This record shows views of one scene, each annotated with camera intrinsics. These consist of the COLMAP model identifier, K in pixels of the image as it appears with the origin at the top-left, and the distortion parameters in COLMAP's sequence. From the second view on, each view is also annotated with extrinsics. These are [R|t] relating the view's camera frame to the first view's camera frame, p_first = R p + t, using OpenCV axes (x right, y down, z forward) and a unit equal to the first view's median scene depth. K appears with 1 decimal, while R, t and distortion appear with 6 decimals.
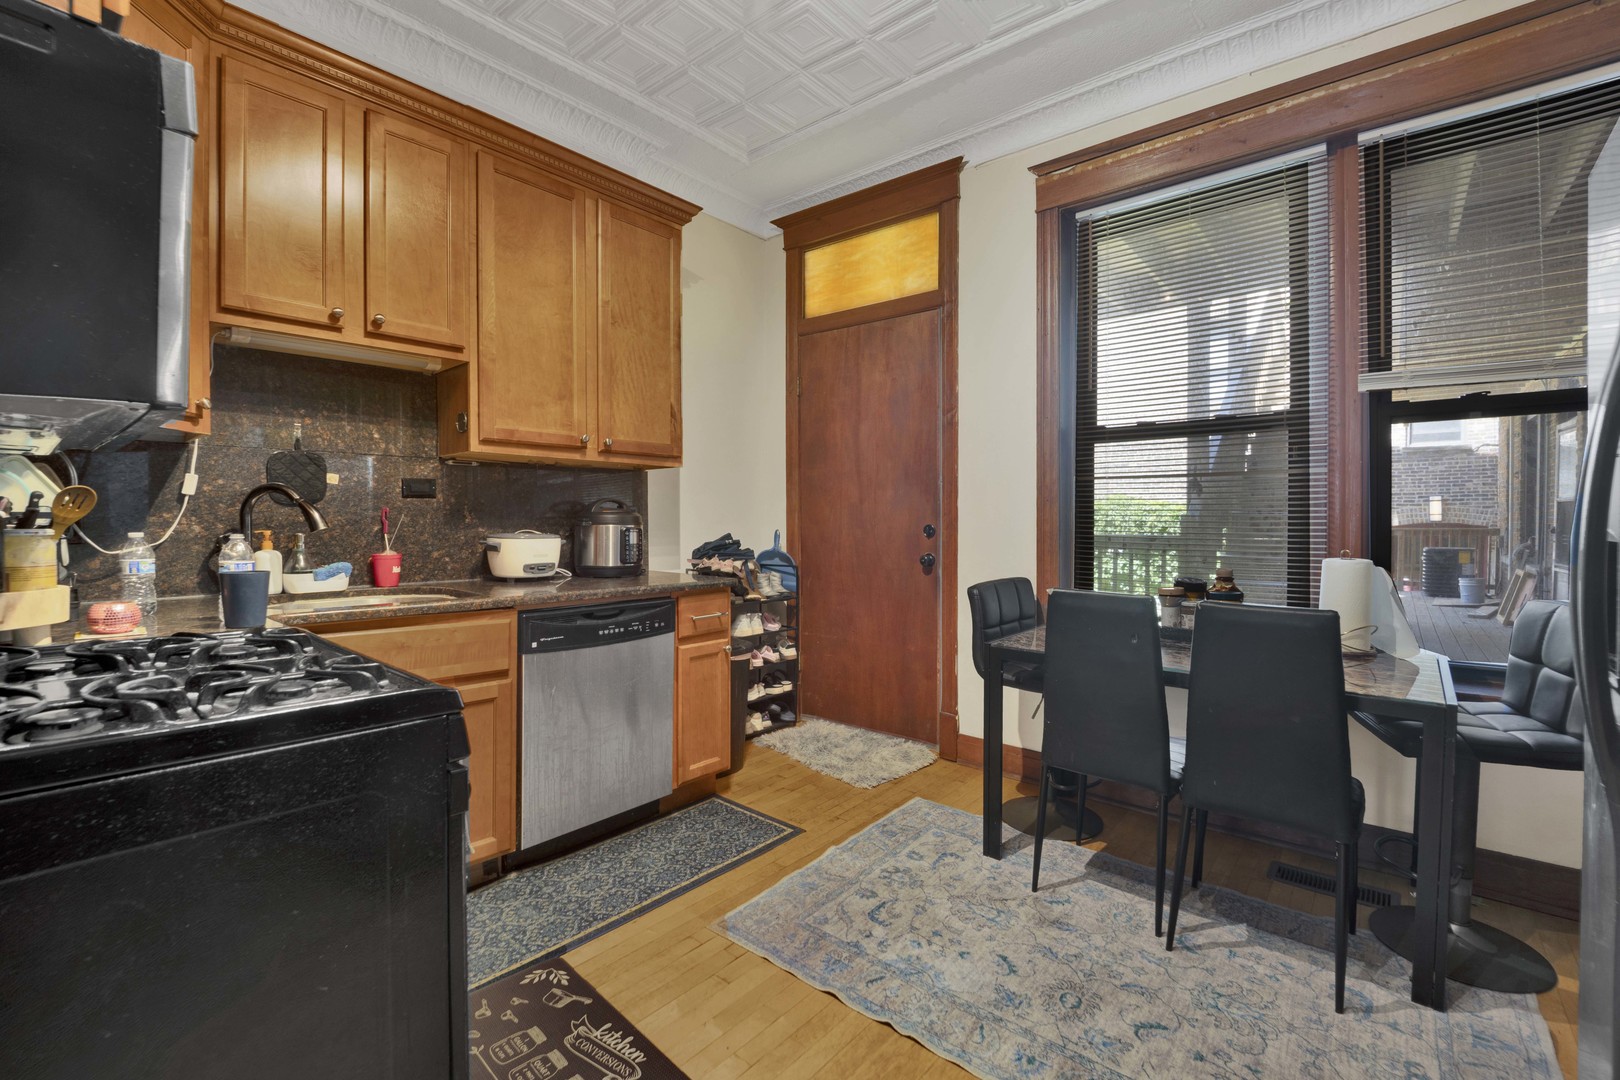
lens RADIAL K [[704.8, 0, 811.2], [0, 704.8, 500.2], [0, 0, 1]] dist [0.000296, 0.000054]
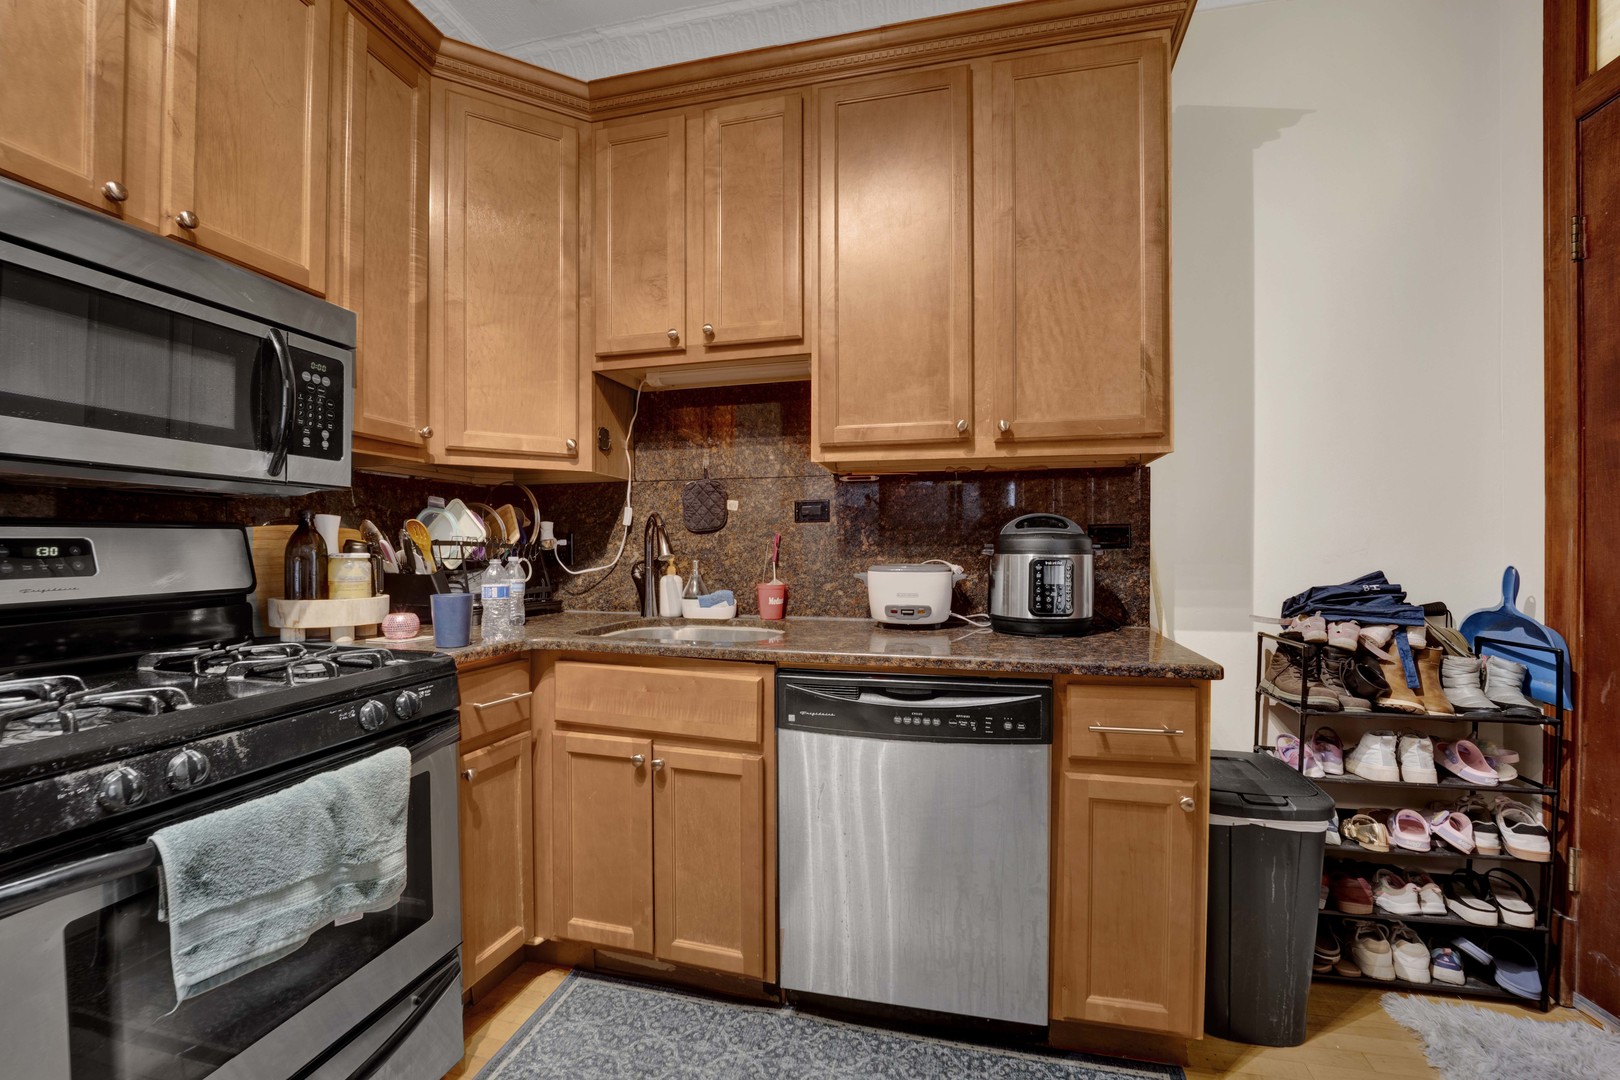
lens RADIAL K [[687.1, 0, 815.8], [0, 687.1, 546.0], [0, 0, 1]] dist [-0.020768, 0.000342]
pose [[0.449553, -0.004498, -0.893242, 0.202121], [0.026140, 0.999625, 0.008123, 0.018758], [0.892871, -0.027001, 0.449502, 0.575069]]
